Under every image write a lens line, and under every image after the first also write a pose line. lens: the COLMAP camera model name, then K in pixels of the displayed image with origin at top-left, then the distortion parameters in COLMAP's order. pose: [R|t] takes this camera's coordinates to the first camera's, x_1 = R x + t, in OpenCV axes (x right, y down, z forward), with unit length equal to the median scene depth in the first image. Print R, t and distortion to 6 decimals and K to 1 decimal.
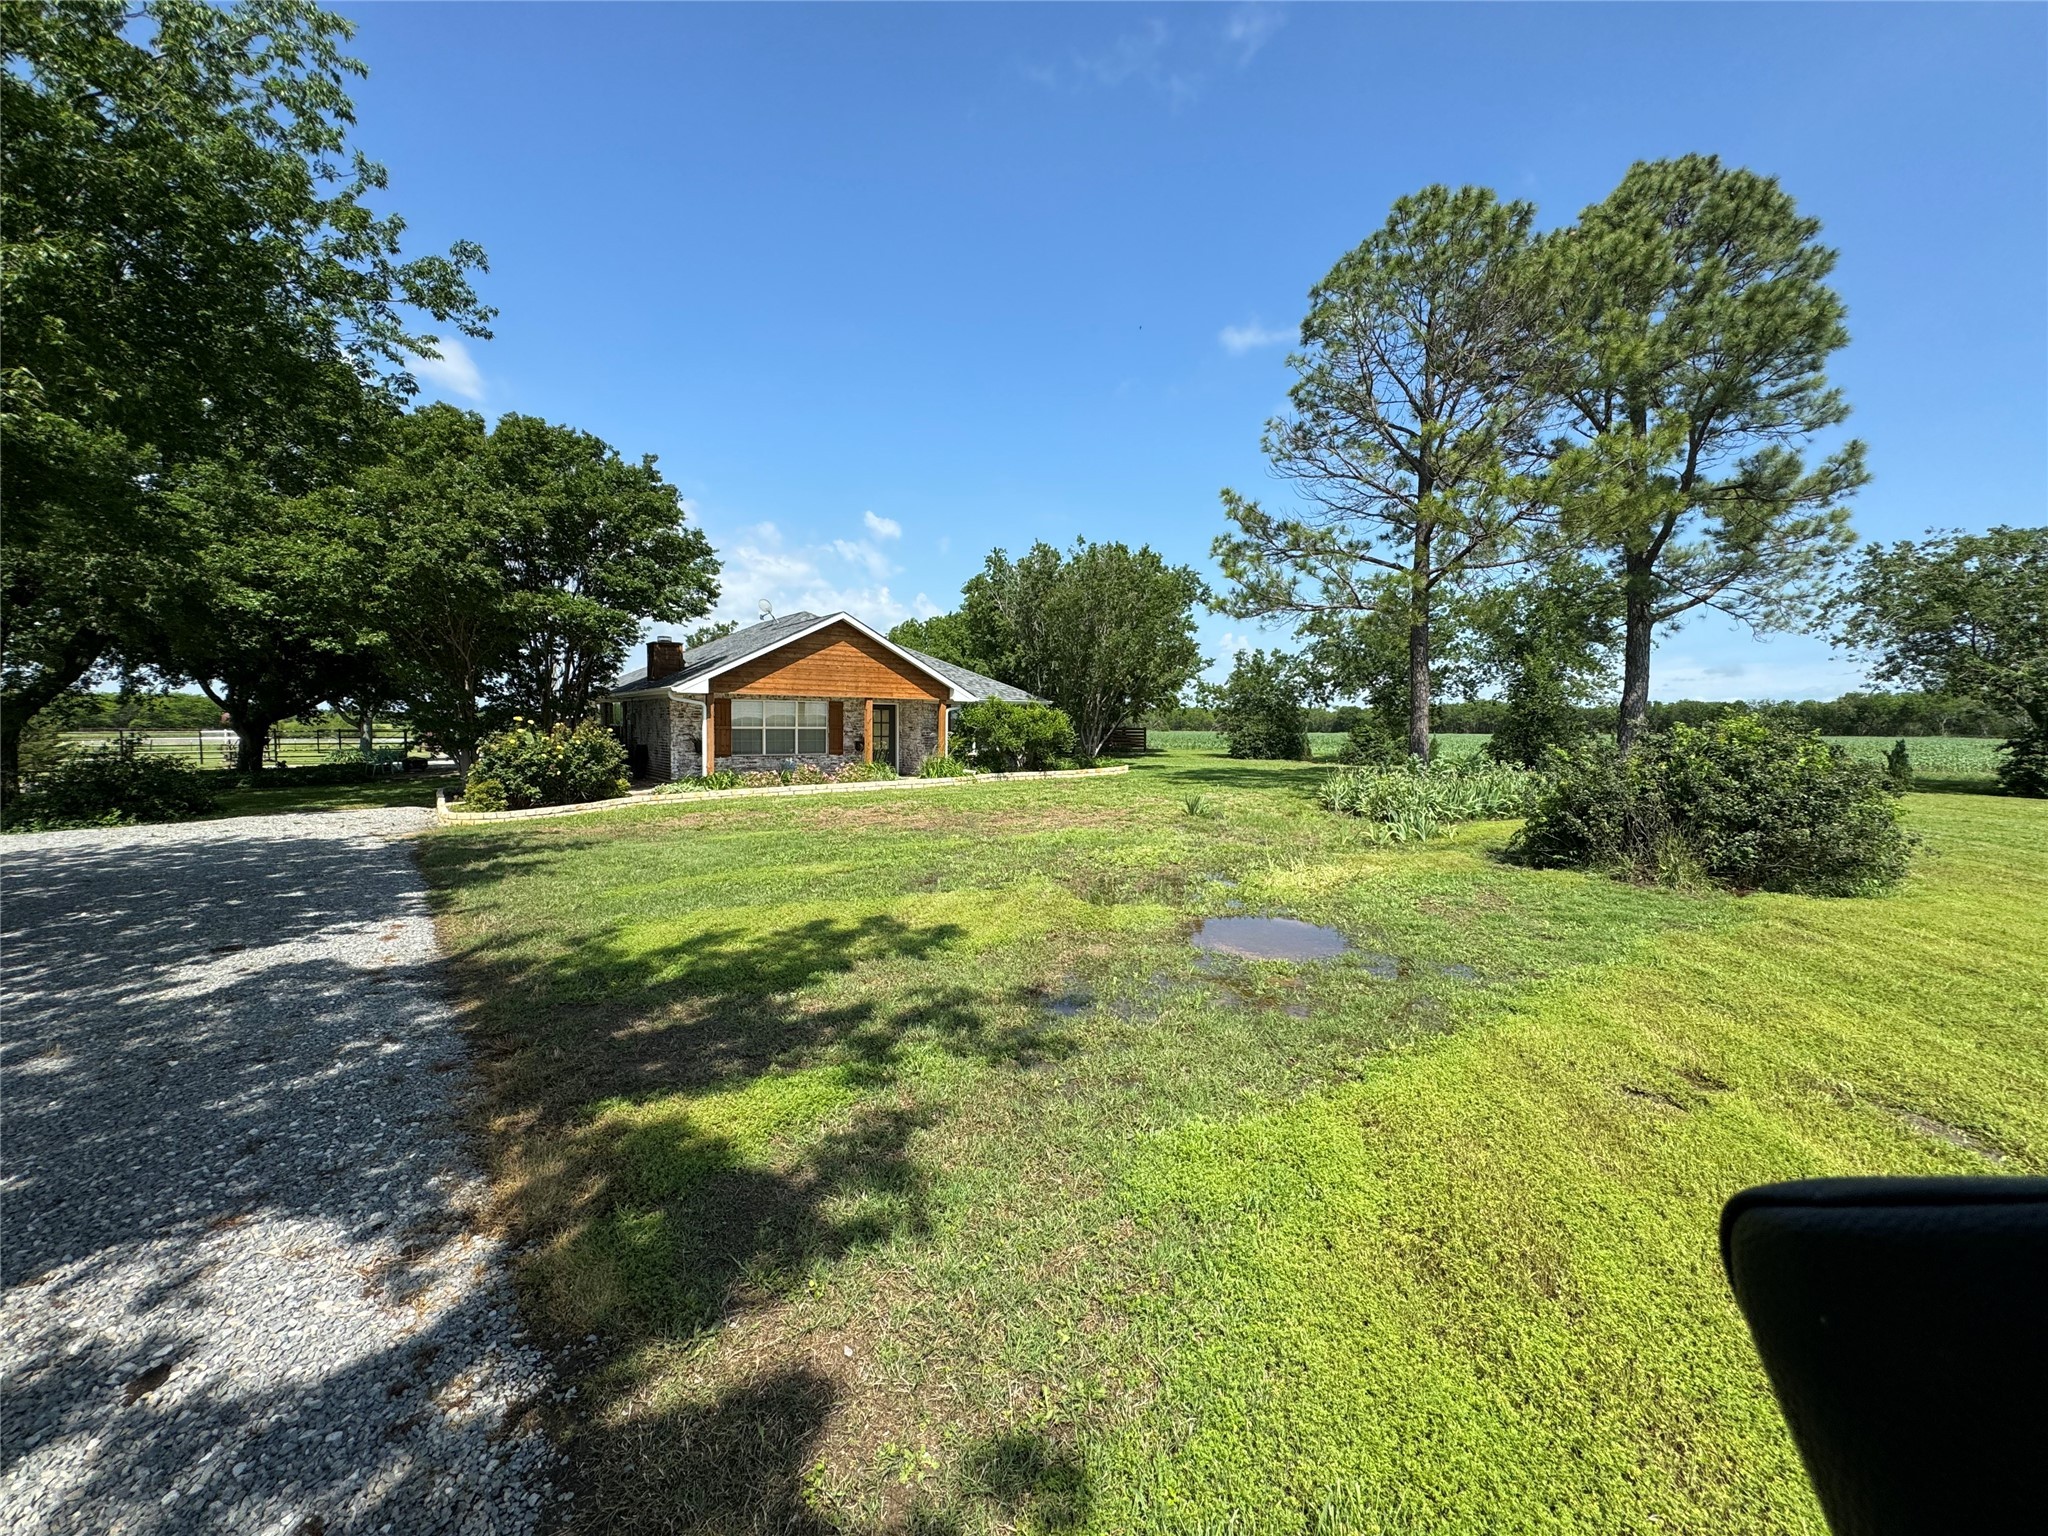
lens RADIAL K [[825.1, 0, 1028.0], [0, 825.1, 789.9], [0, 0, 1]] dist [0.000408, 0.000052]
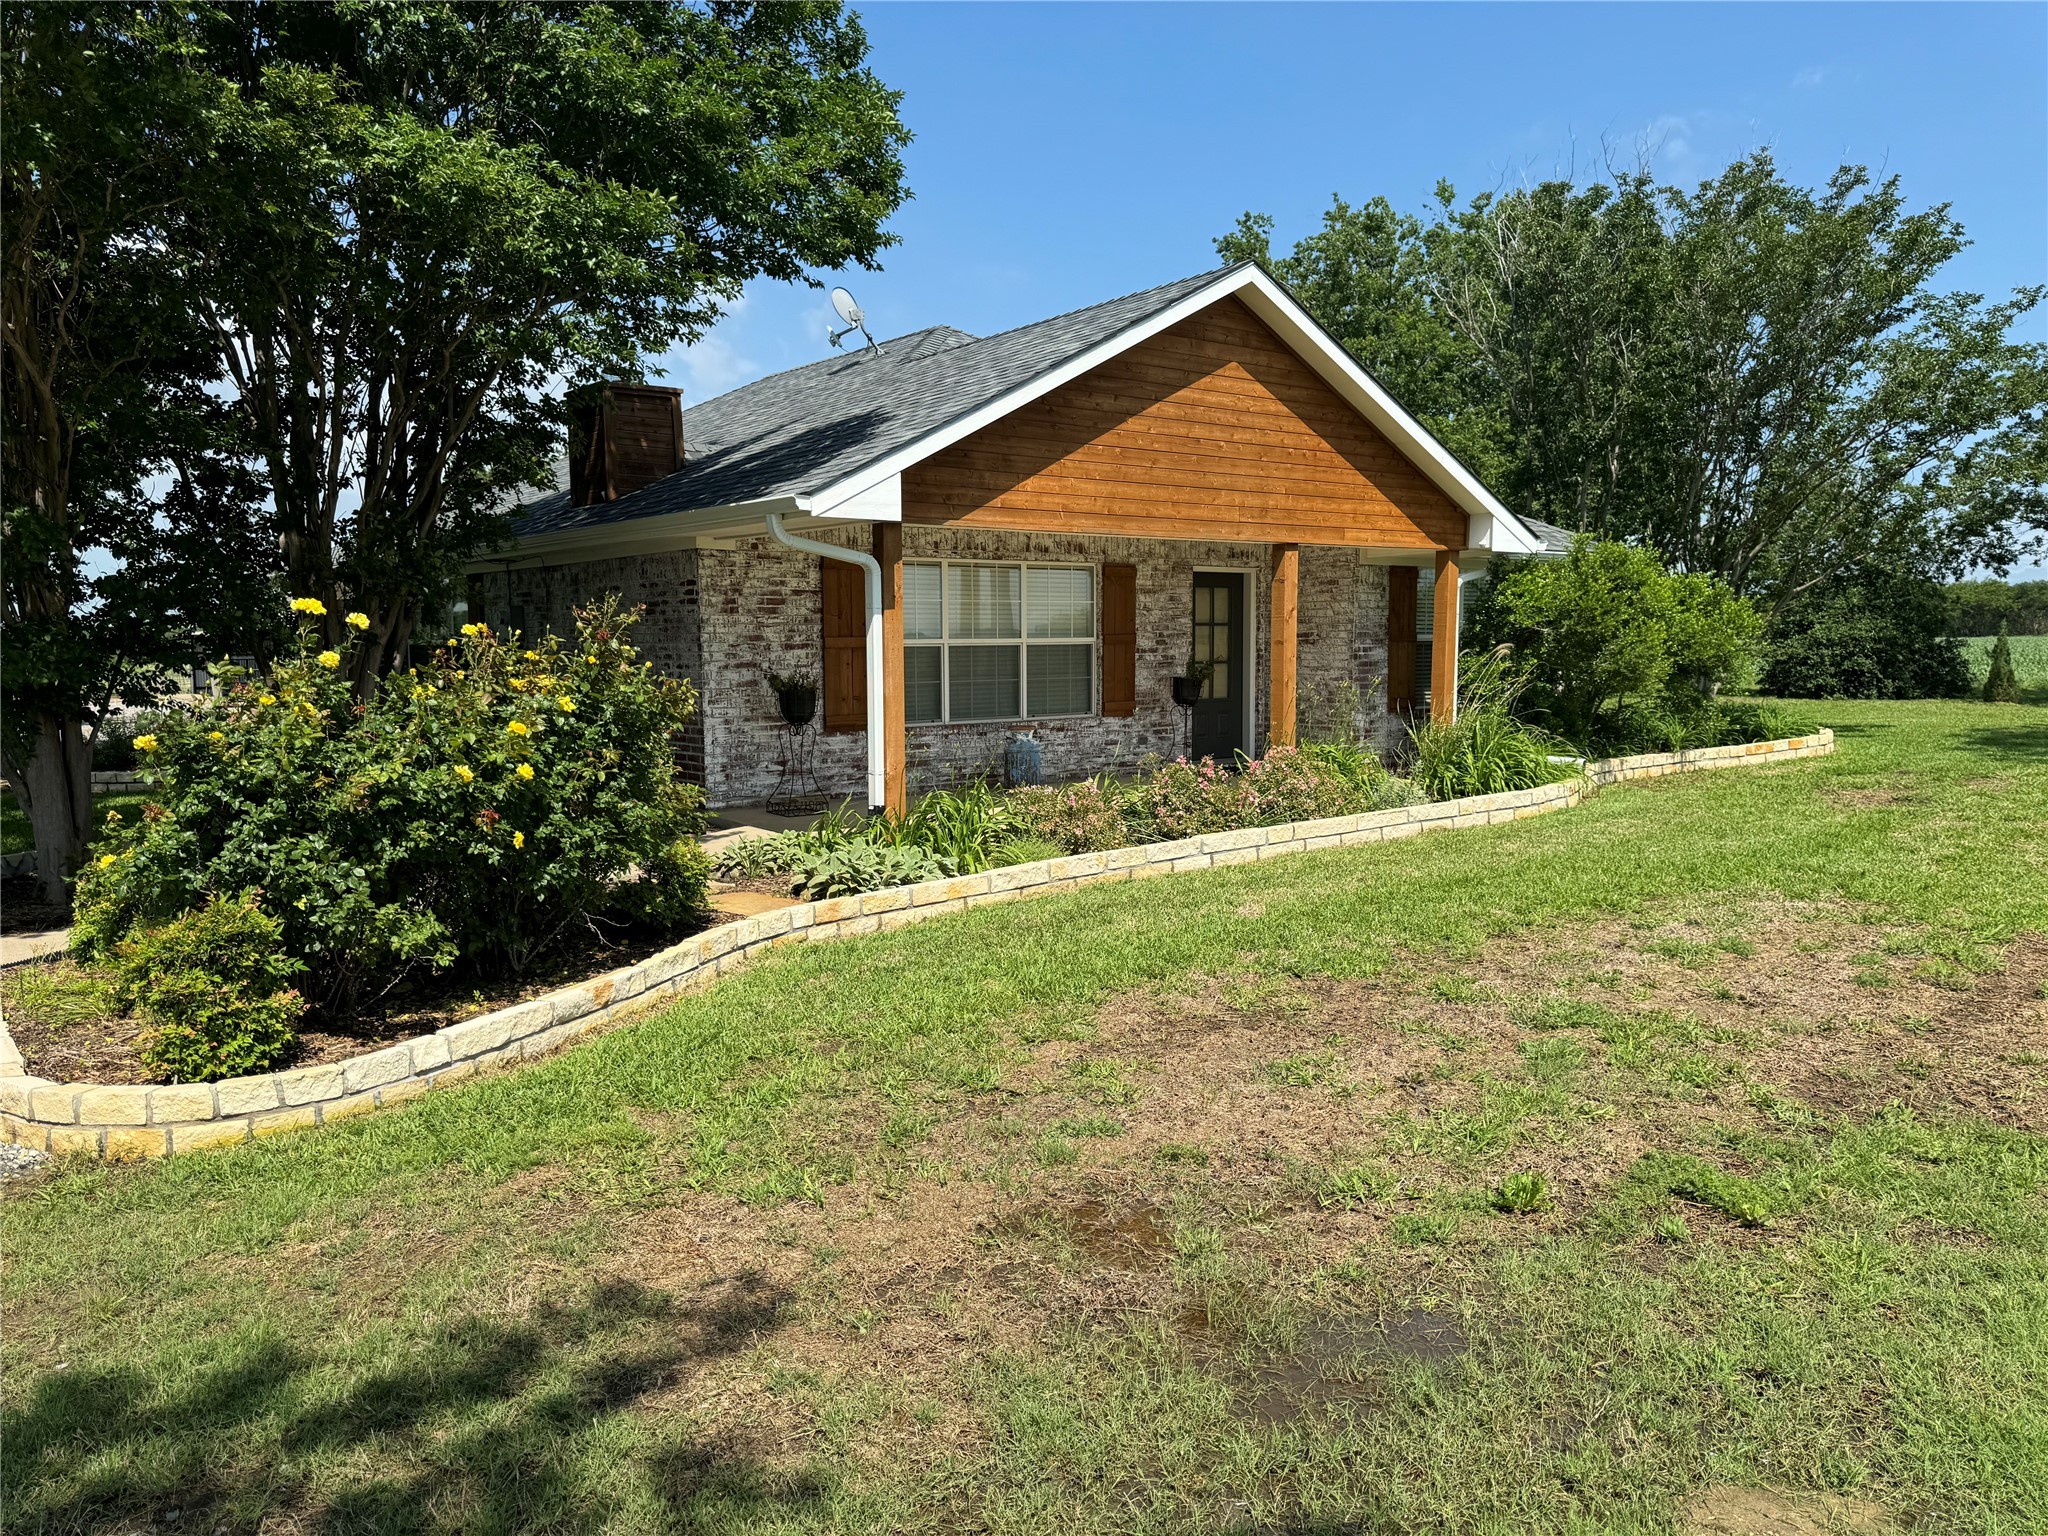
lens RADIAL K [[1470.1, 0, 1034.2], [0, 1470.1, 769.2], [0, 0, 1]] dist [0.090528, -0.058094]
pose [[0.999687, -0.018425, 0.016910, -0.305919], [0.018264, 0.999787, 0.009589, -0.029864], [-0.017083, -0.009277, 0.999811, 0.418228]]
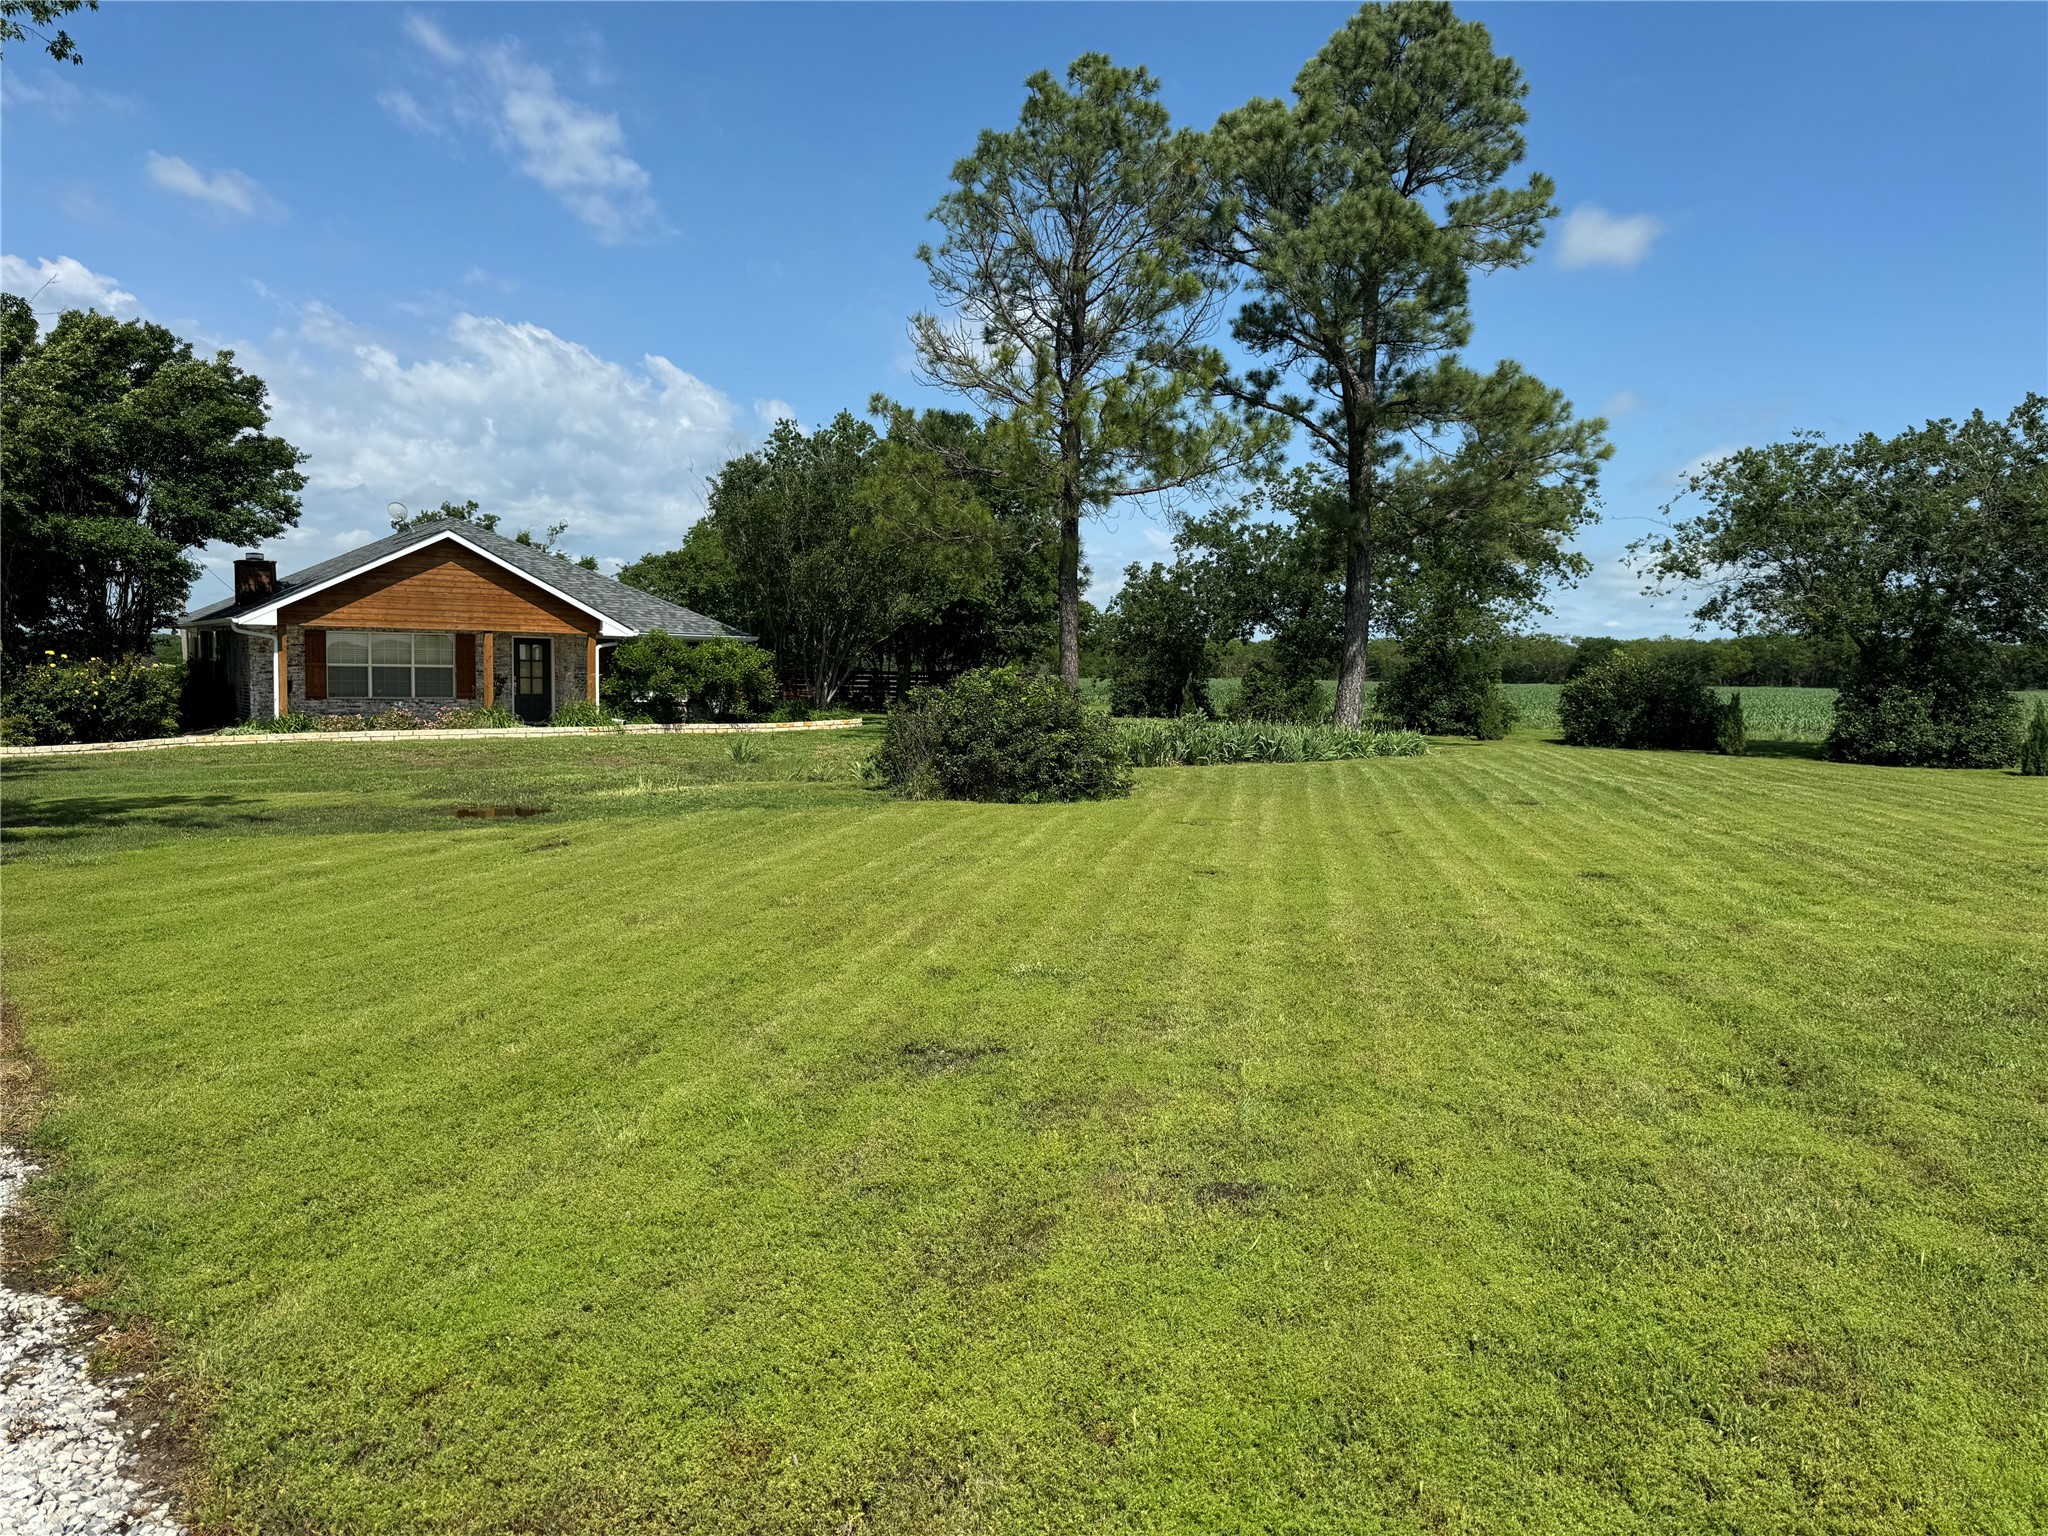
lens RADIAL K [[1446.0, 0, 1024.0], [0, 1446.0, 768.0], [0, 0, 1]] dist [0.049491, -0.054271]
pose [[0.999559, 0.011407, -0.027429, 0.395815], [-0.011653, 0.999893, -0.008818, 0.035423], [0.027326, 0.009134, 0.999585, -0.470759]]
